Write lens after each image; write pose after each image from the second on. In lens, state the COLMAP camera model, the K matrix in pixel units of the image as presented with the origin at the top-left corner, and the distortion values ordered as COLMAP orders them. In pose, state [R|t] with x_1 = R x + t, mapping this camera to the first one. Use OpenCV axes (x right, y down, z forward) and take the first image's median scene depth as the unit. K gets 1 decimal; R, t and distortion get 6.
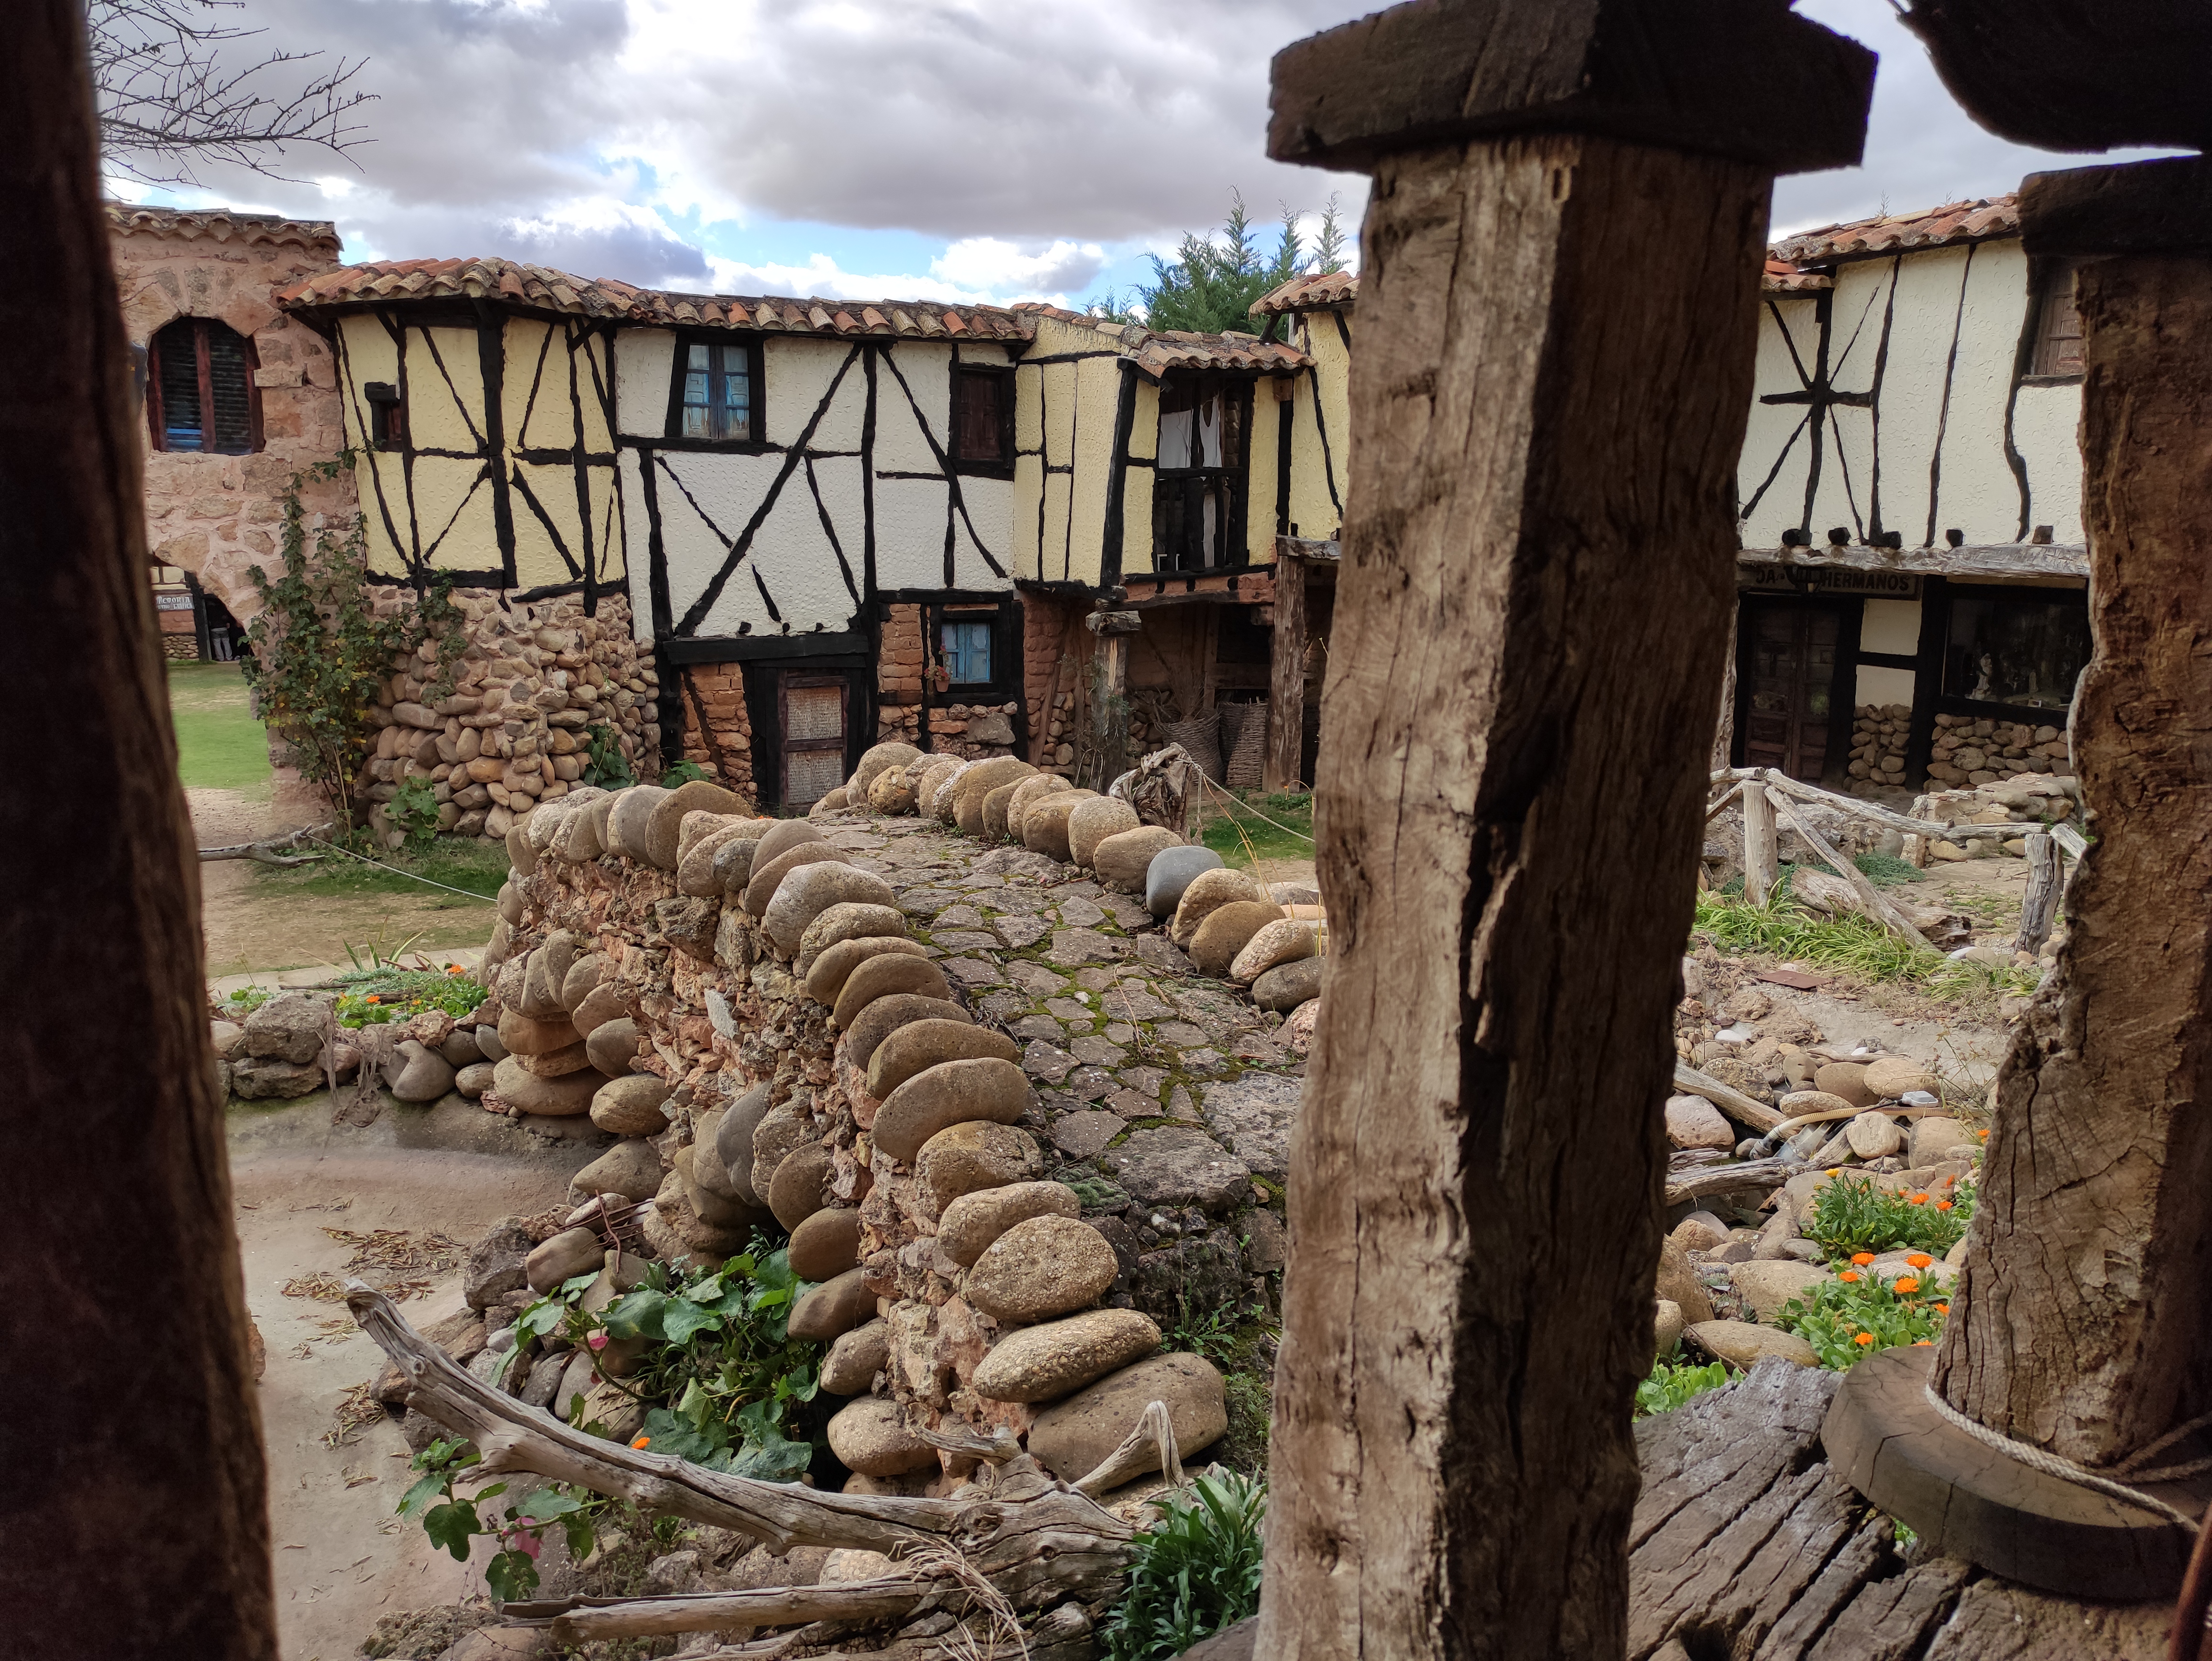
lens RADIAL K [[1646.8, 0, 1100.6], [0, 1646.8, 828.6], [0, 0, 1]] dist [0.077911, -0.091133]
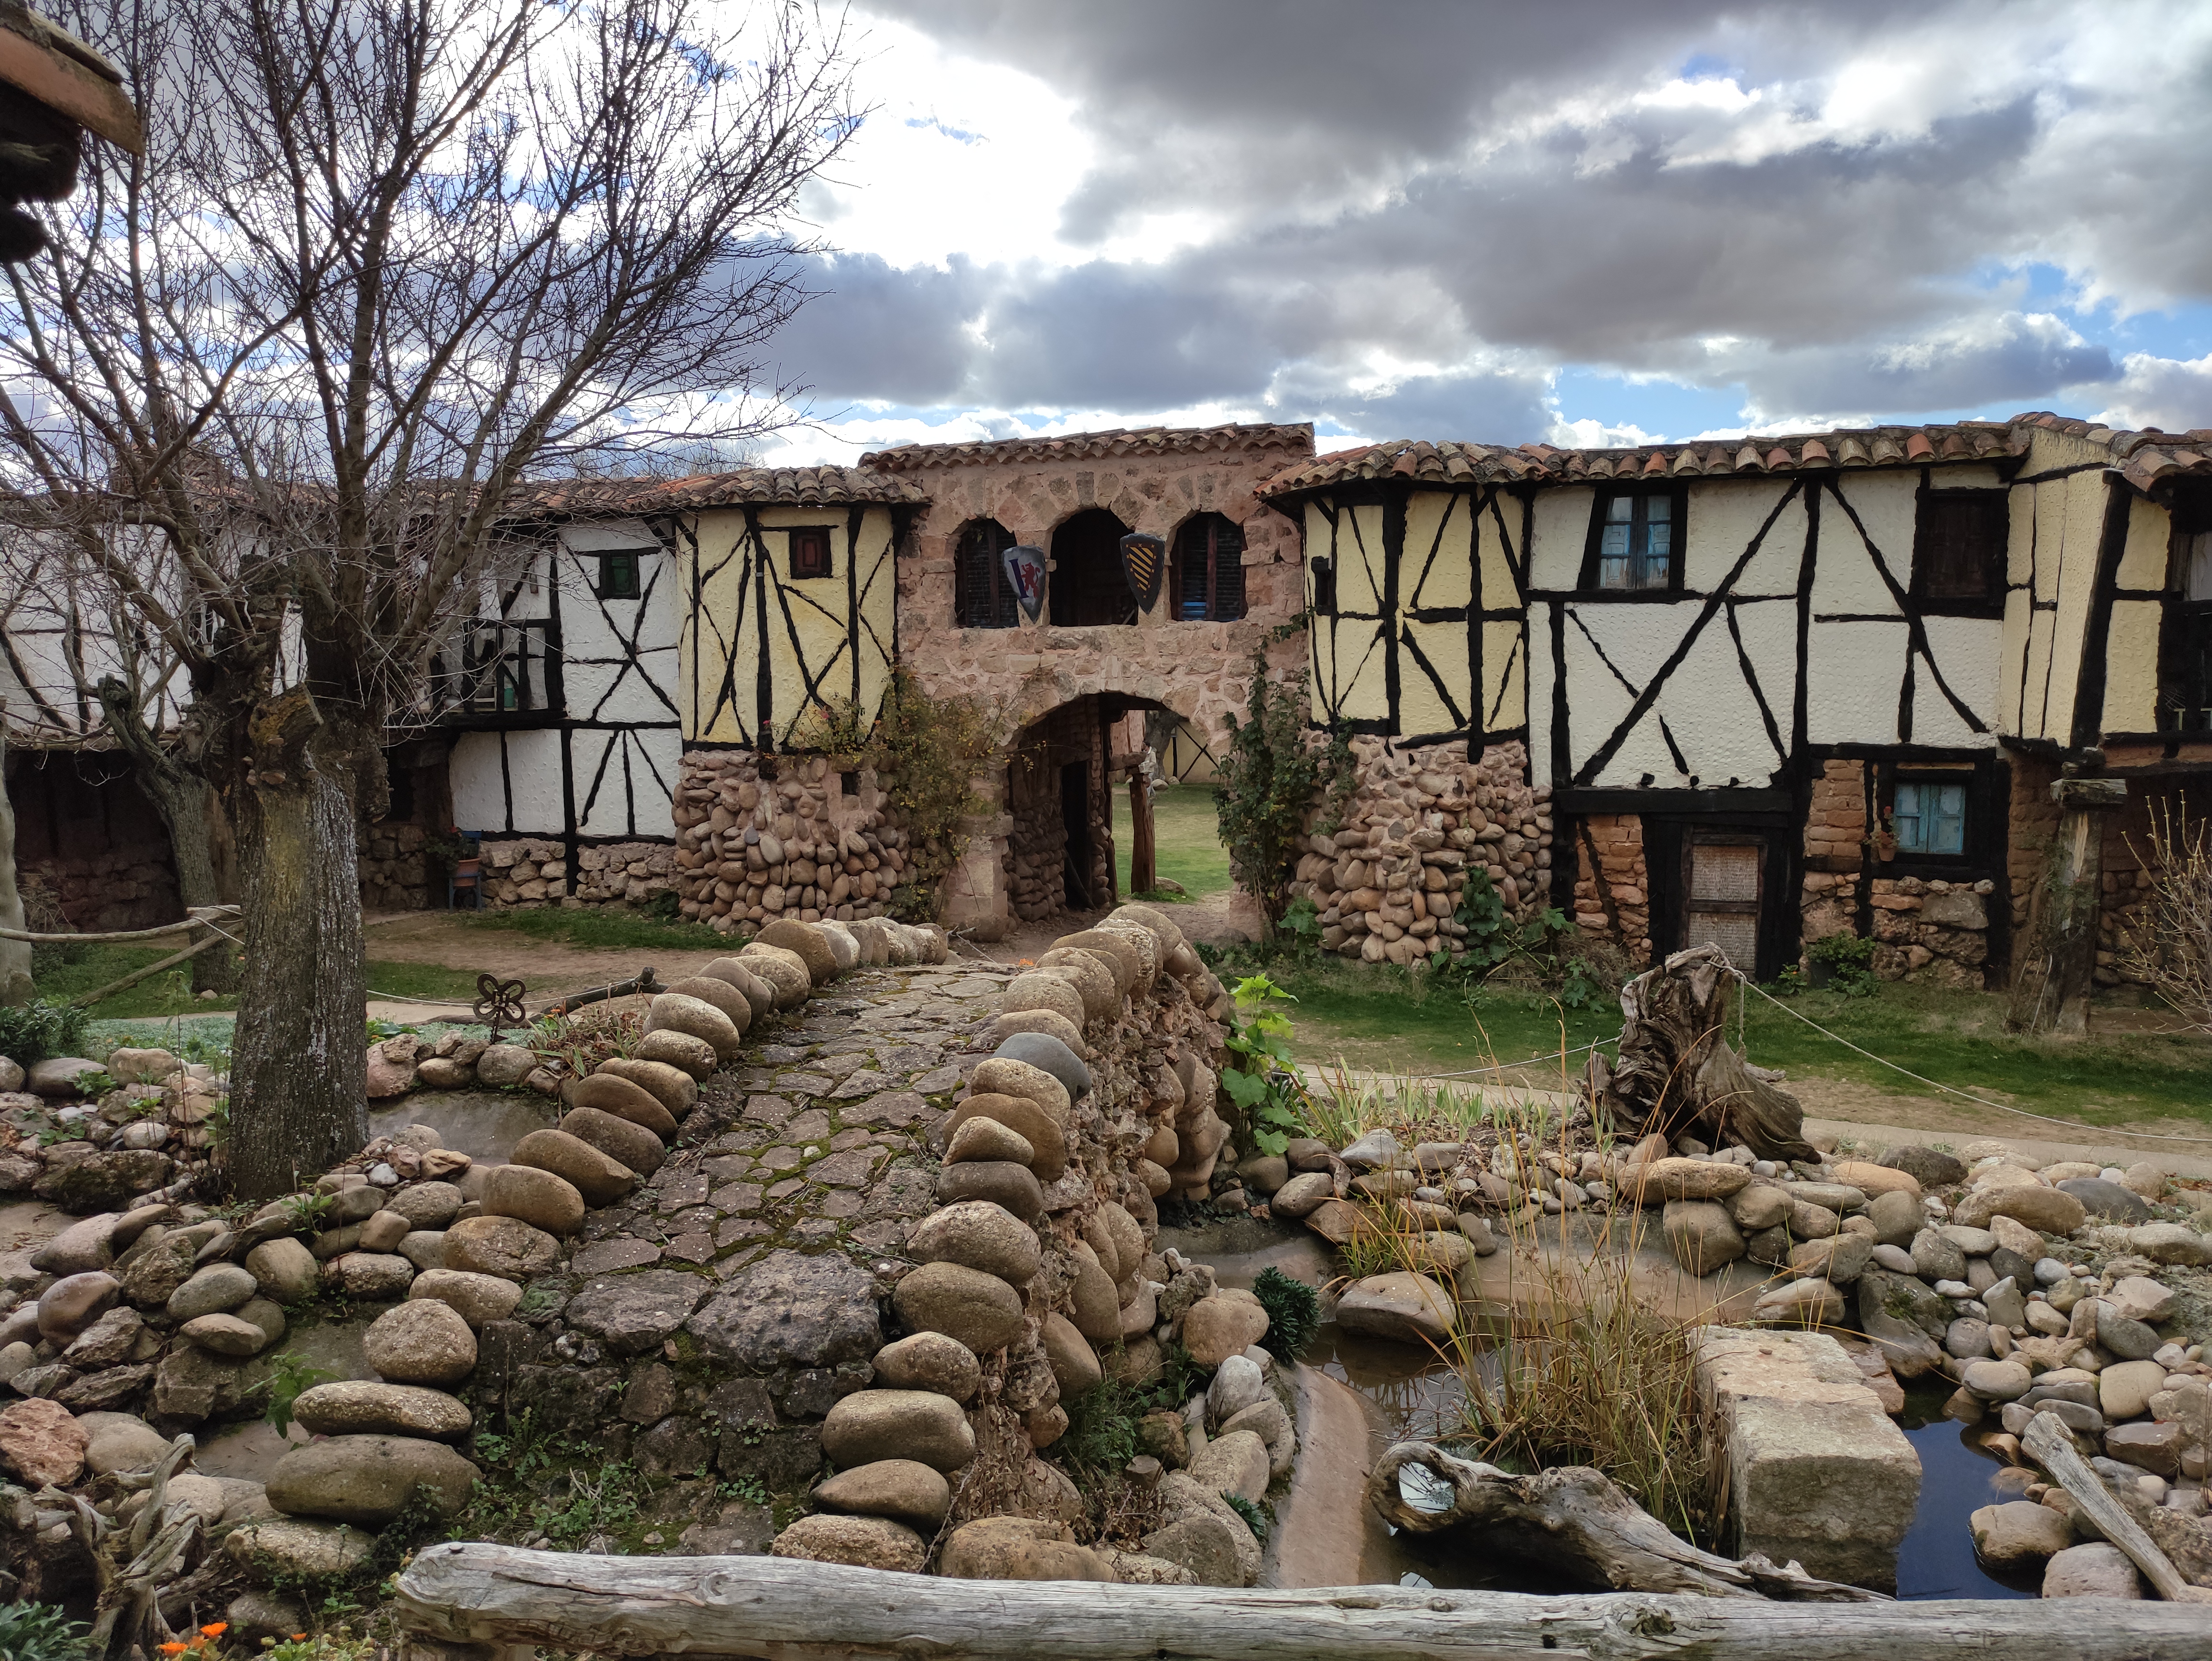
lens RADIAL K [[1646.8, 0, 1100.6], [0, 1646.8, 828.6], [0, 0, 1]] dist [0.077911, -0.091133]
pose [[0.710494, 0.066746, -0.700531, 0.244946], [-0.120125, 0.992384, -0.027280, -0.028611], [0.693375, 0.103534, 0.713101, 0.092116]]
